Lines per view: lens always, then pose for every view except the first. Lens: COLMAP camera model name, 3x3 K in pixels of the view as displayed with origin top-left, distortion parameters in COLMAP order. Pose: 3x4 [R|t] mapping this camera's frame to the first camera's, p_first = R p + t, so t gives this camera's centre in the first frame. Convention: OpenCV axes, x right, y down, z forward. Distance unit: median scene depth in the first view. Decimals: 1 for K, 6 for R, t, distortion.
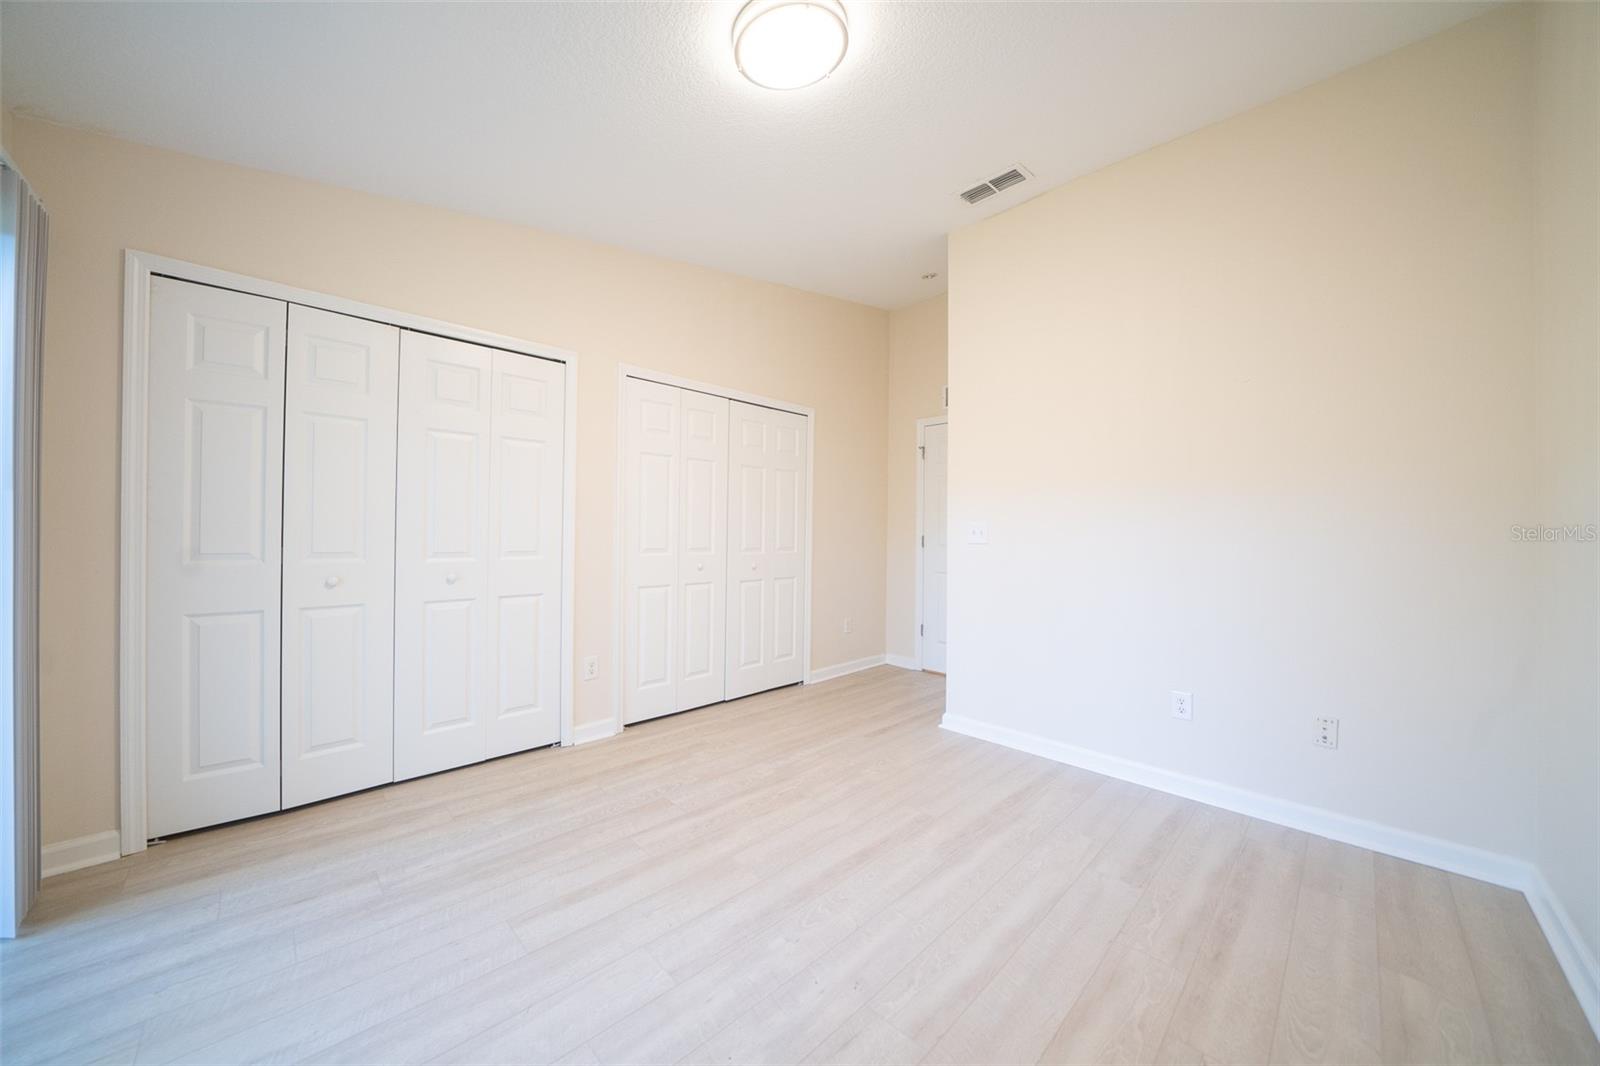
lens RADIAL K [[556.6, 0, 788.0], [0, 556.6, 530.4], [0, 0, 1]] dist [-0.019775, 0.000615]
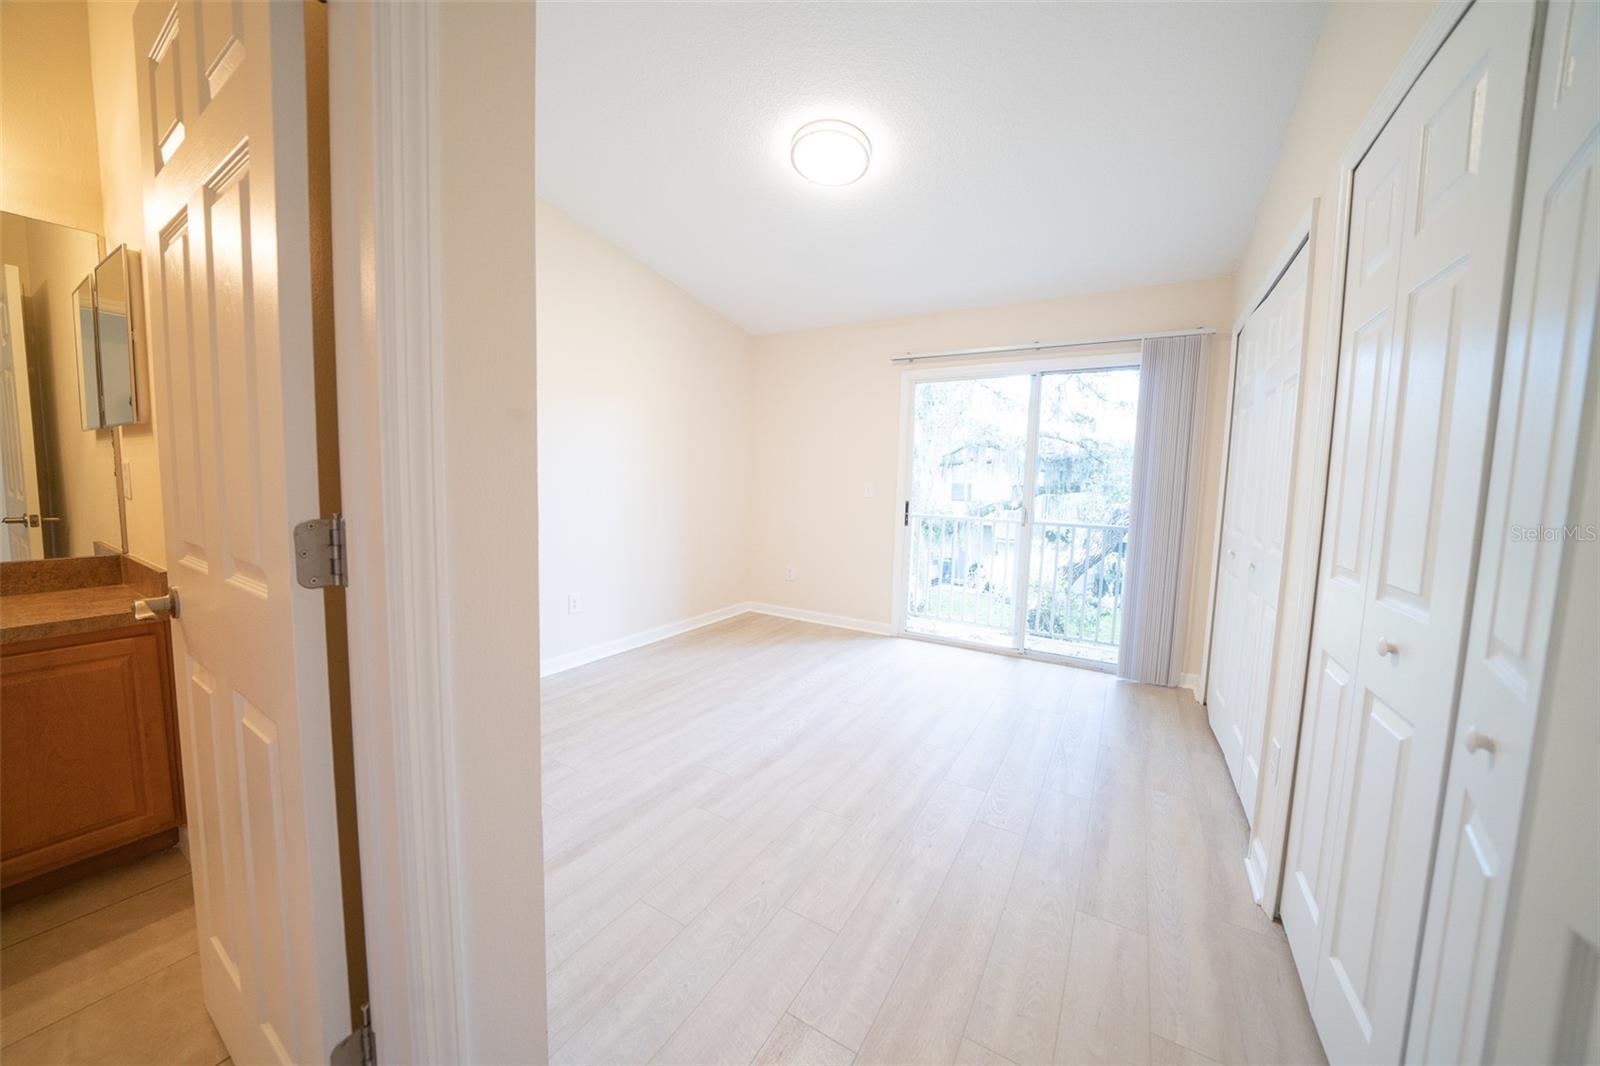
lens RADIAL K [[556.6, 0, 785.3], [0, 556.6, 531.2], [0, 0, 1]] dist [-0.019775, 0.000615]
pose [[-0.969048, -0.011814, -0.246591, 0.317650], [-0.034878, 0.995387, 0.089374, -0.018614], [0.244397, 0.095208, -0.964990, 1.685527]]
